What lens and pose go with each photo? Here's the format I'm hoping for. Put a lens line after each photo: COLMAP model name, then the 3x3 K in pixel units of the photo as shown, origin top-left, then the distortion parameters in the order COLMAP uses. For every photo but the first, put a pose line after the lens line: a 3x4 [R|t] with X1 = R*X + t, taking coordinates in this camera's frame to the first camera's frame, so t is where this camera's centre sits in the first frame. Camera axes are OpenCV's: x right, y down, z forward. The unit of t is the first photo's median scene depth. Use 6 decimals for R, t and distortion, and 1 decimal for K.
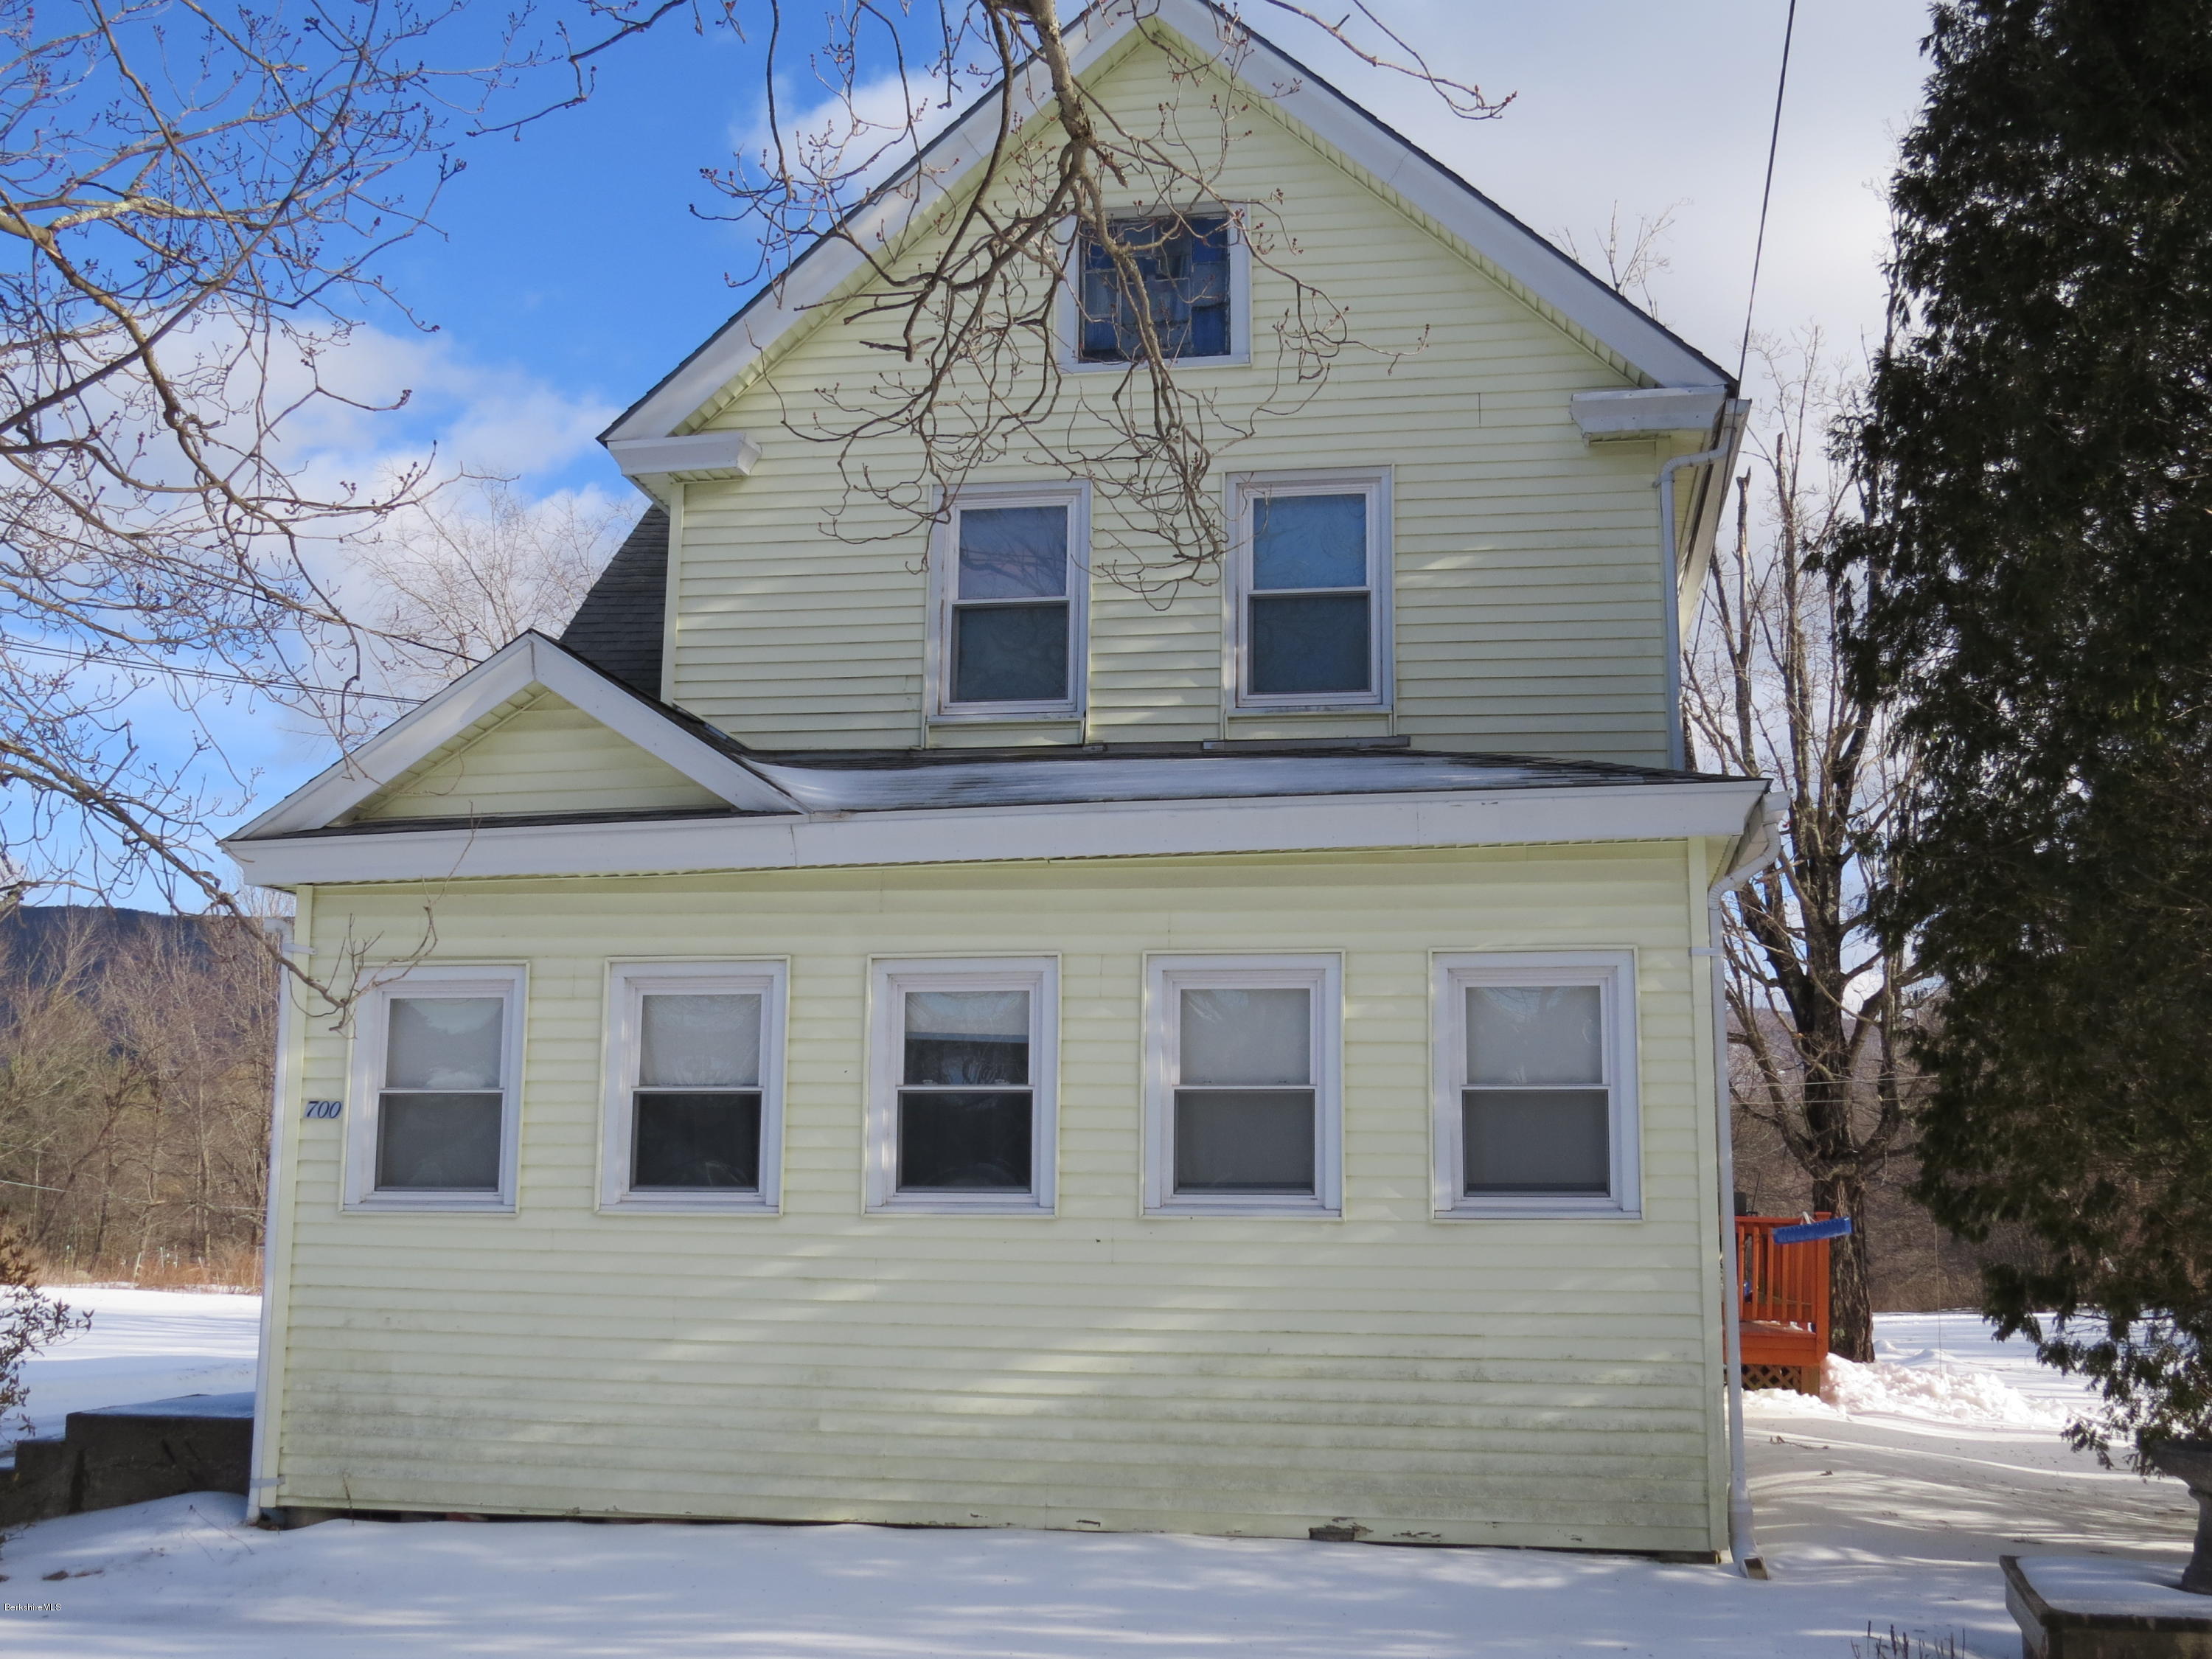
lens RADIAL K [[2496.6, 0, 1106.0], [0, 2496.6, 829.5], [0, 0, 1]] dist [-0.038739, -0.022251]
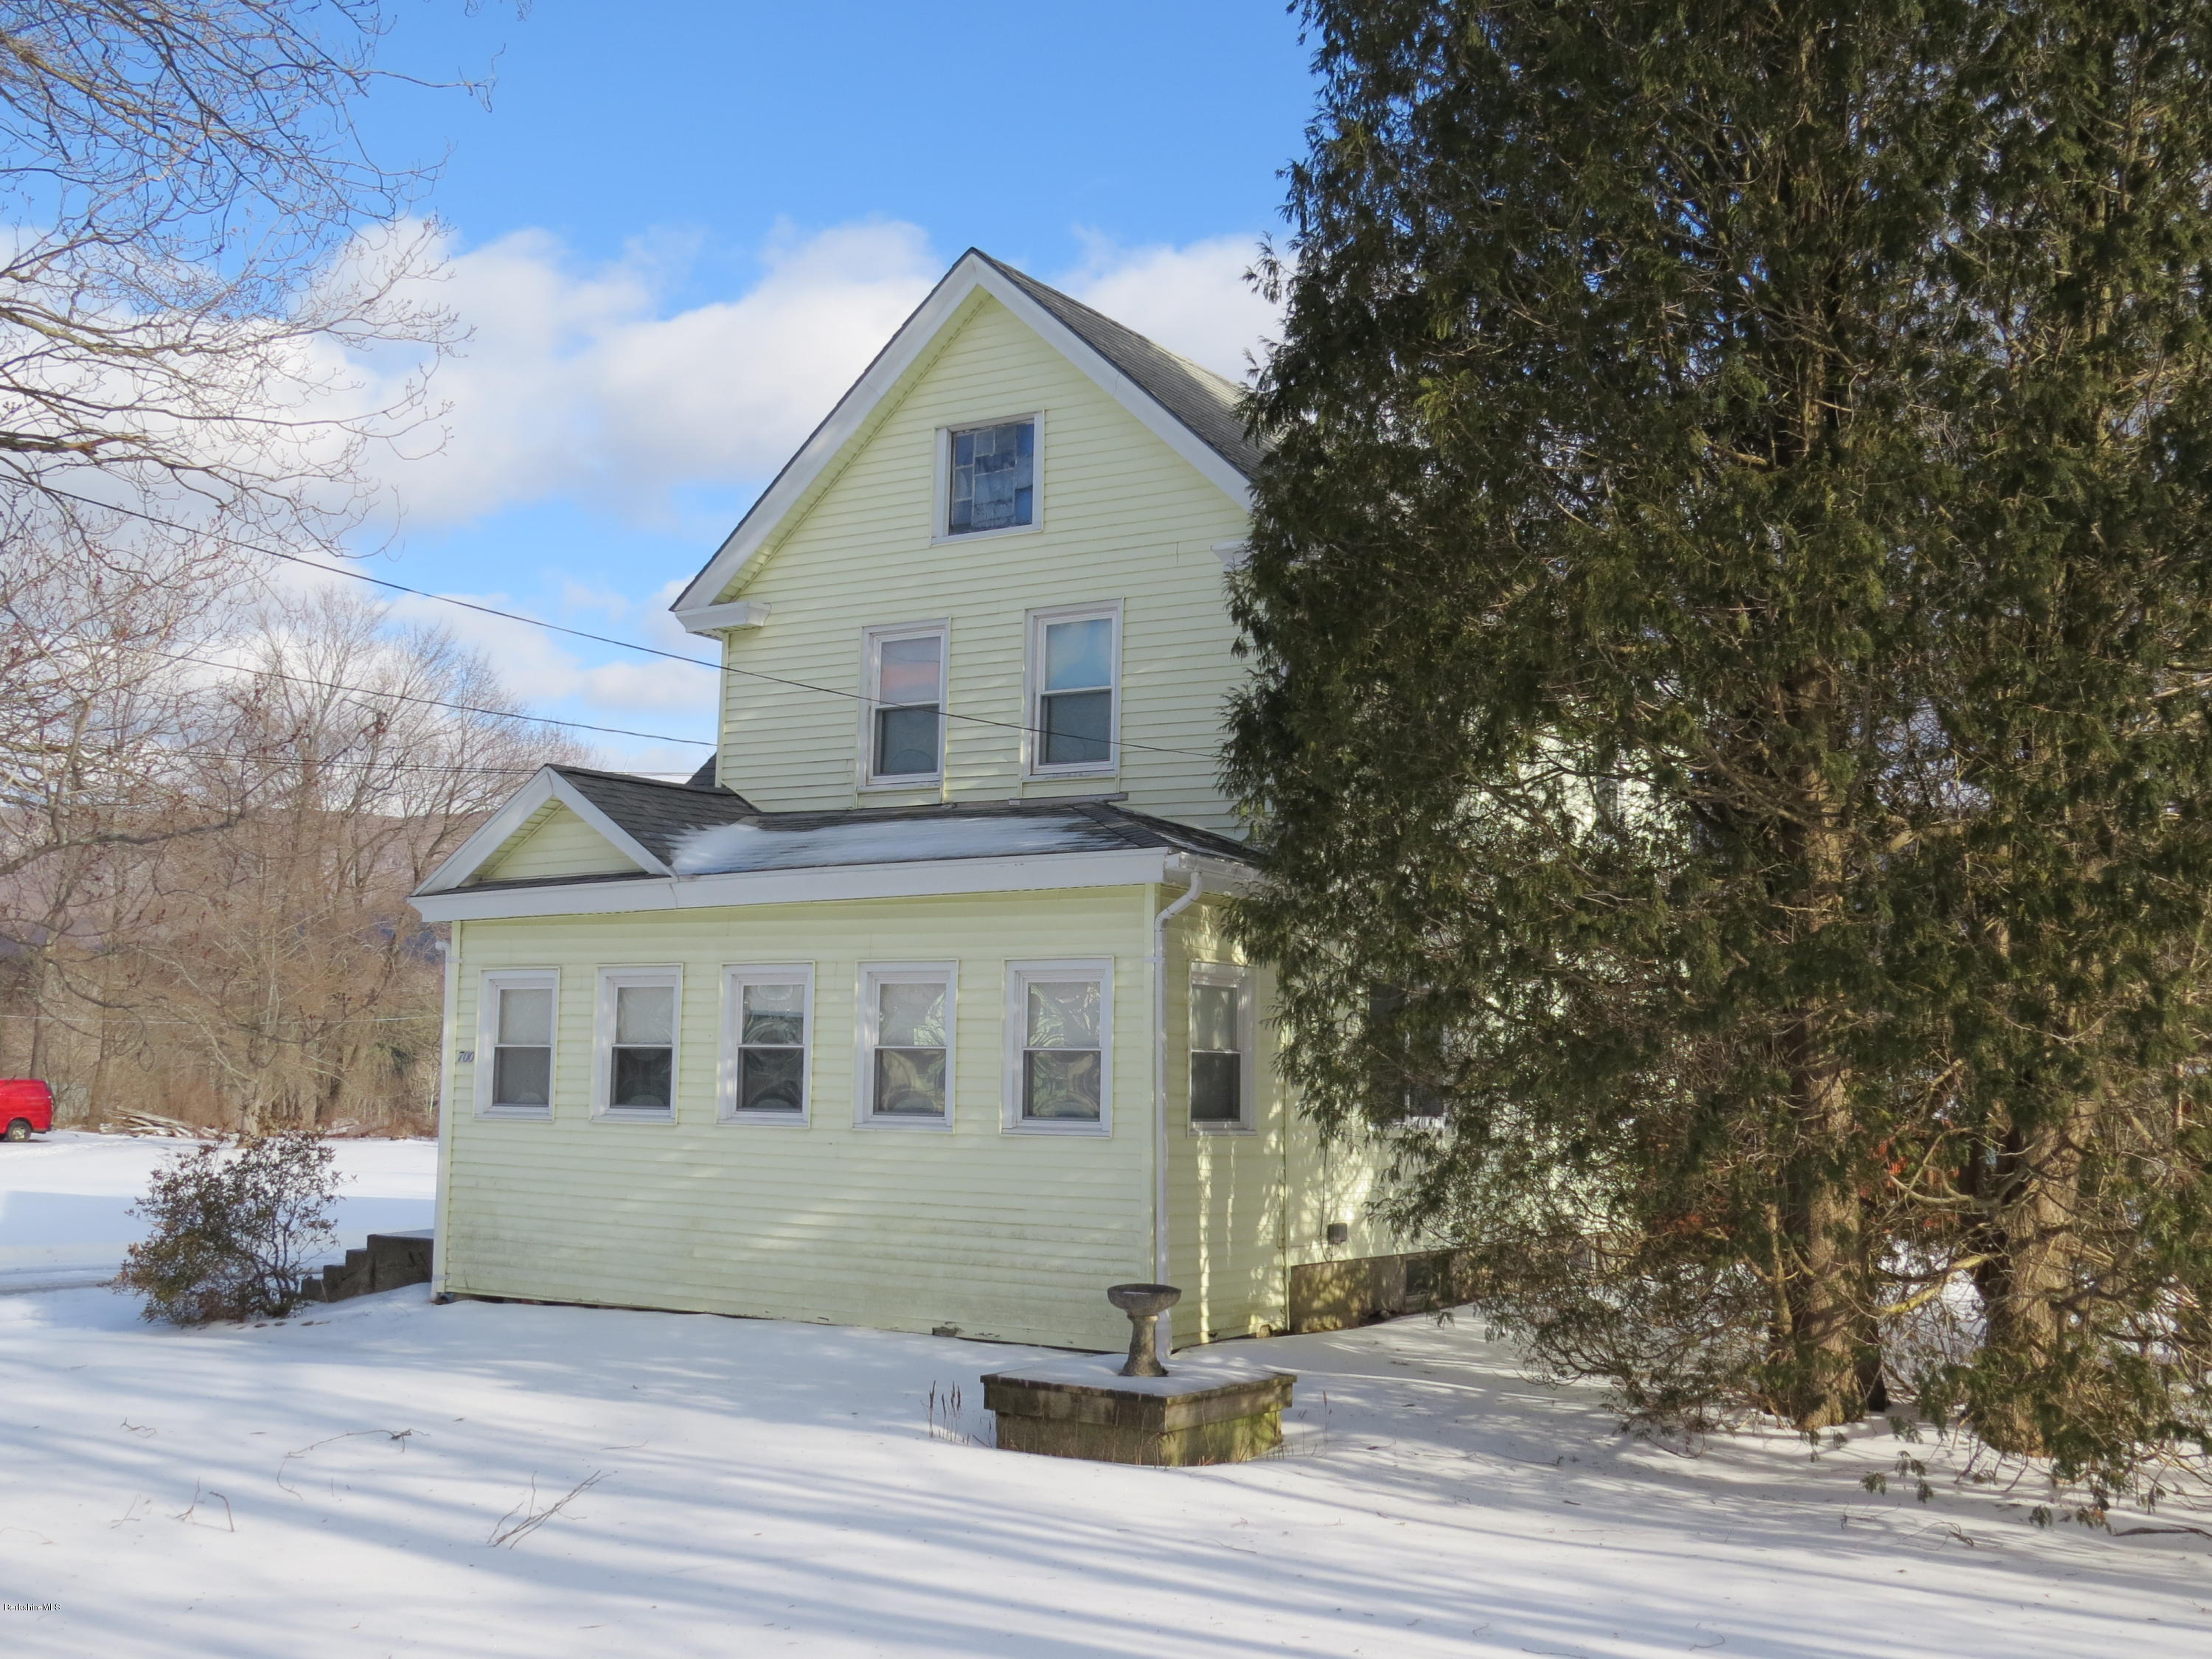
lens RADIAL K [[2496.6, 0, 1106.0], [0, 2496.6, 829.5], [0, 0, 1]] dist [-0.038739, -0.022251]
pose [[0.917653, -0.034658, -0.395868, 0.764342], [0.057509, 0.997285, 0.045998, -0.093676], [0.393199, -0.064976, 0.917155, -0.359243]]
